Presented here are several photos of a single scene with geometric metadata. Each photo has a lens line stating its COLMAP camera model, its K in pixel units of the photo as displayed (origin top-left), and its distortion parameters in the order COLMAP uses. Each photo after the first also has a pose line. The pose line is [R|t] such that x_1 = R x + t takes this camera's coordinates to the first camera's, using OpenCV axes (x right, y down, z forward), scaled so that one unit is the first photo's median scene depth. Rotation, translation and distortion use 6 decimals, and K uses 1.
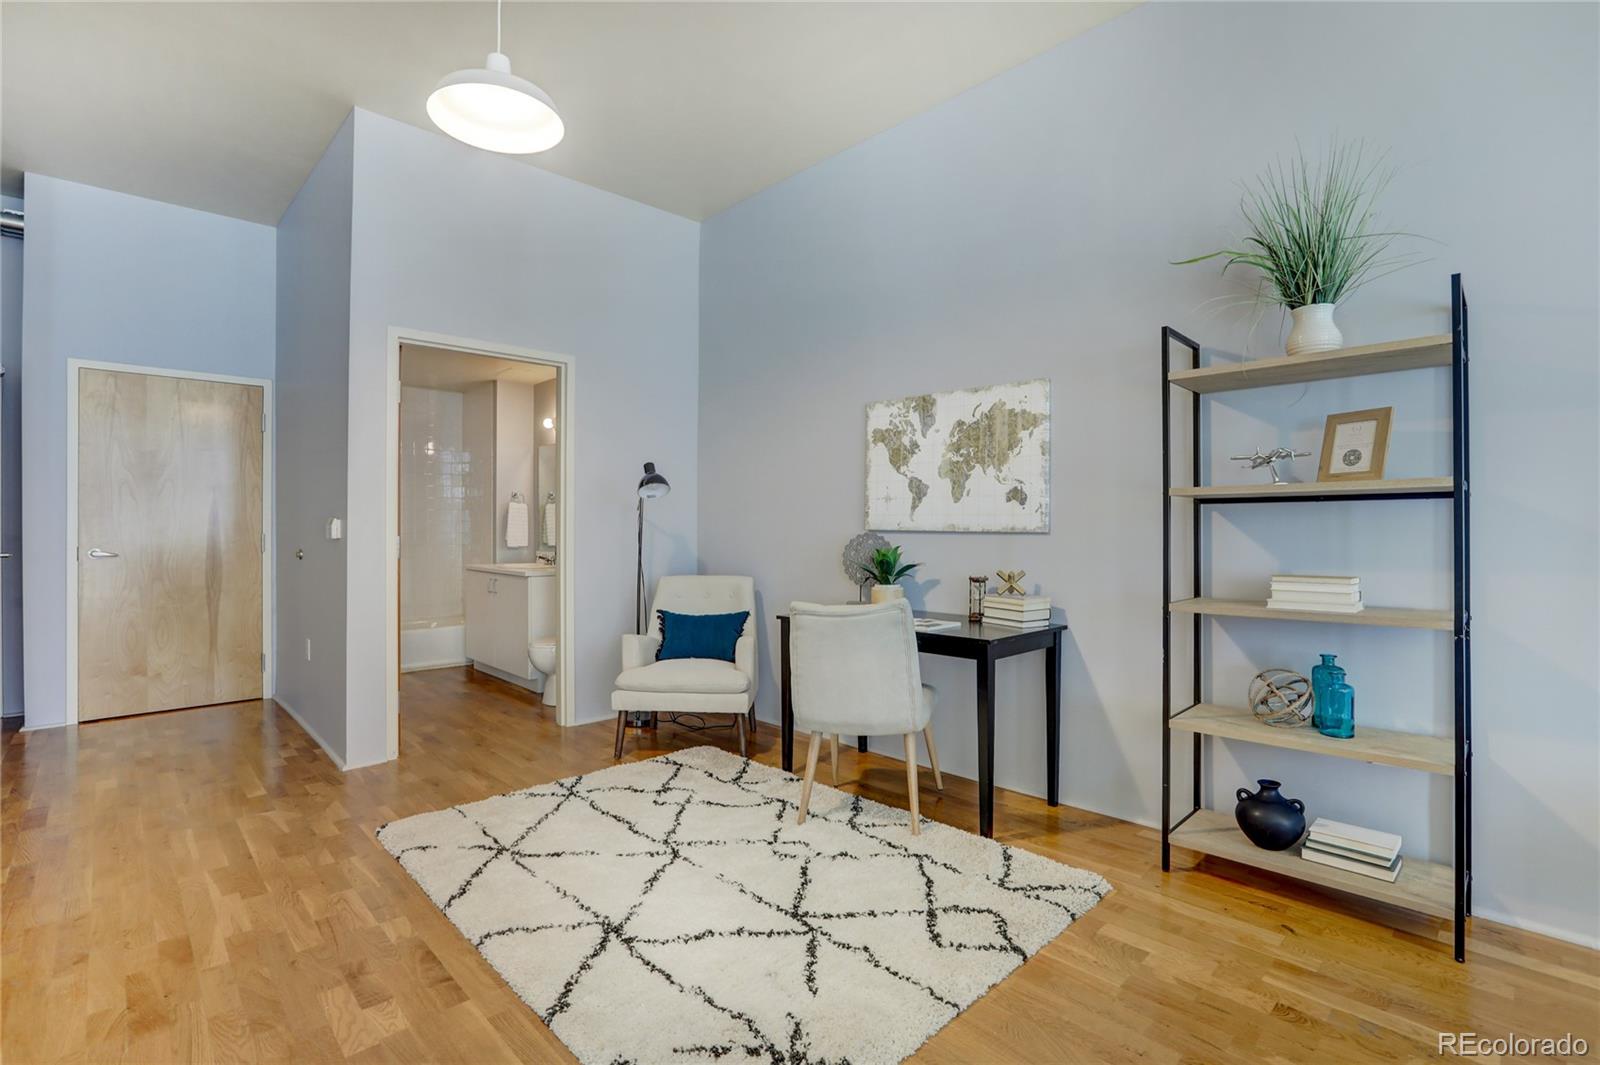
lens RADIAL K [[737.7, 0, 811.0], [0, 737.7, 527.3], [0, 0, 1]] dist [-0.046879, 0.014256]
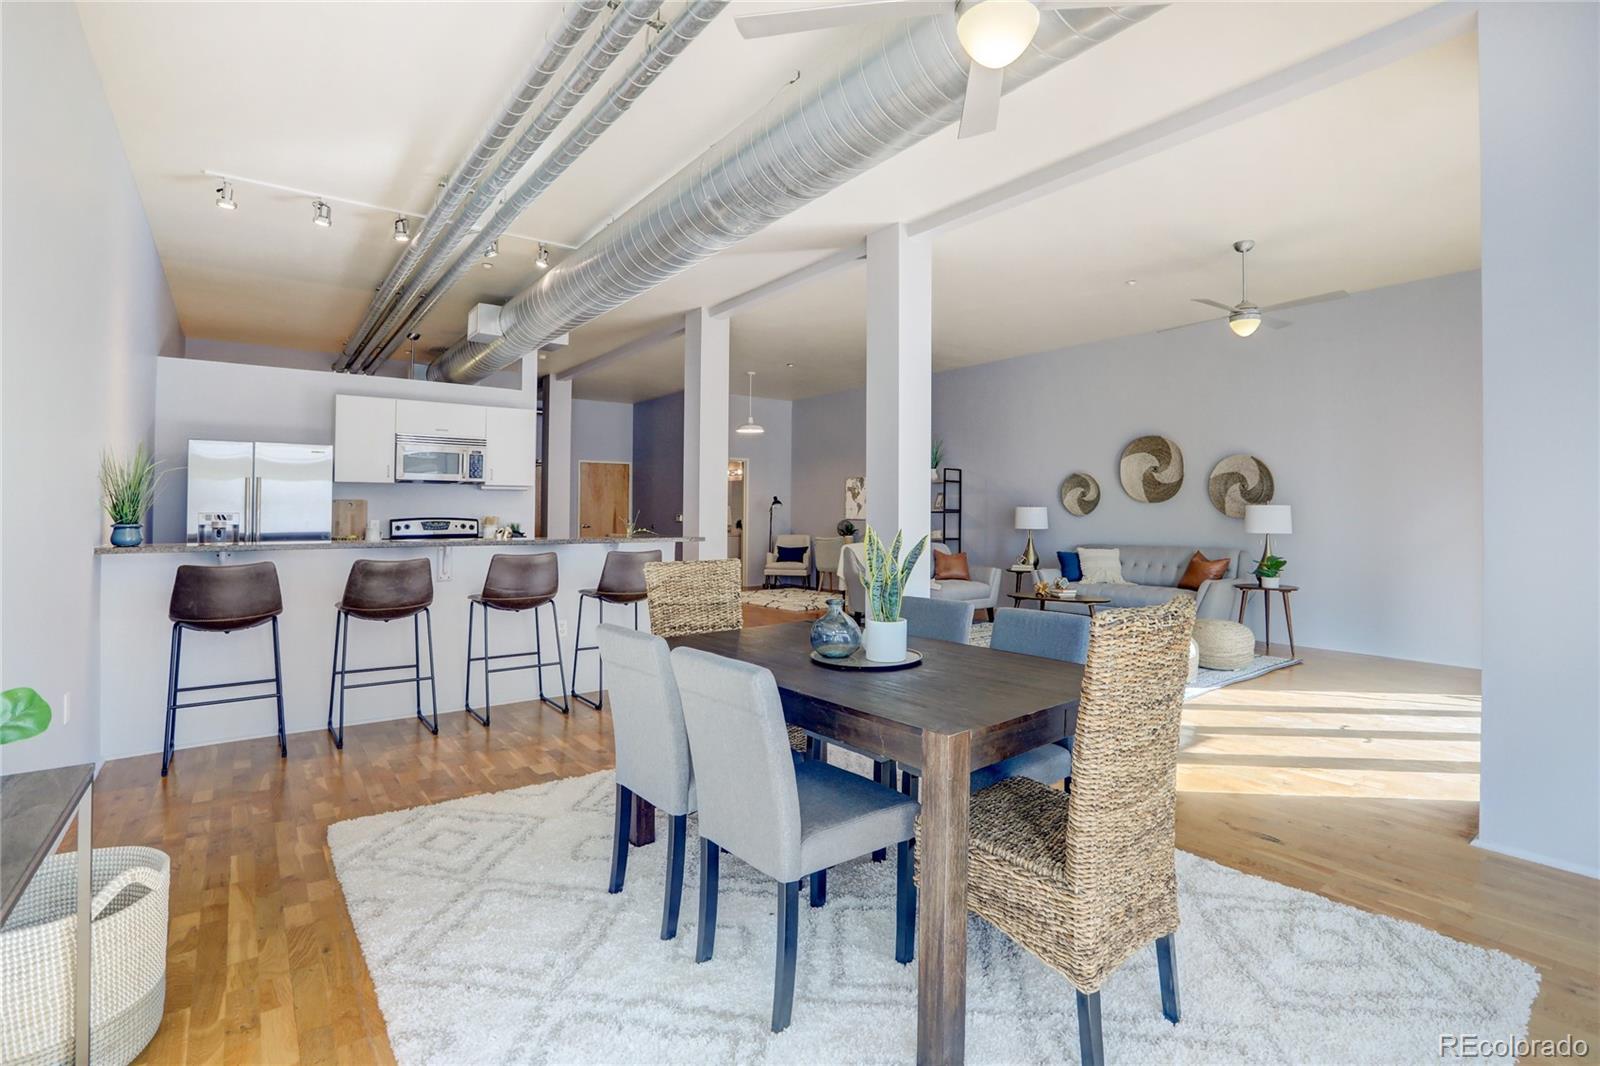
lens RADIAL K [[737.7, 0, 791.1], [0, 737.7, 486.6], [0, 0, 1]] dist [-0.046879, 0.014256]
pose [[0.991249, -0.001604, -0.131999, 0.295346], [-0.002961, 0.999405, -0.034378, -0.029270], [0.131976, 0.034468, 0.990653, -2.398511]]
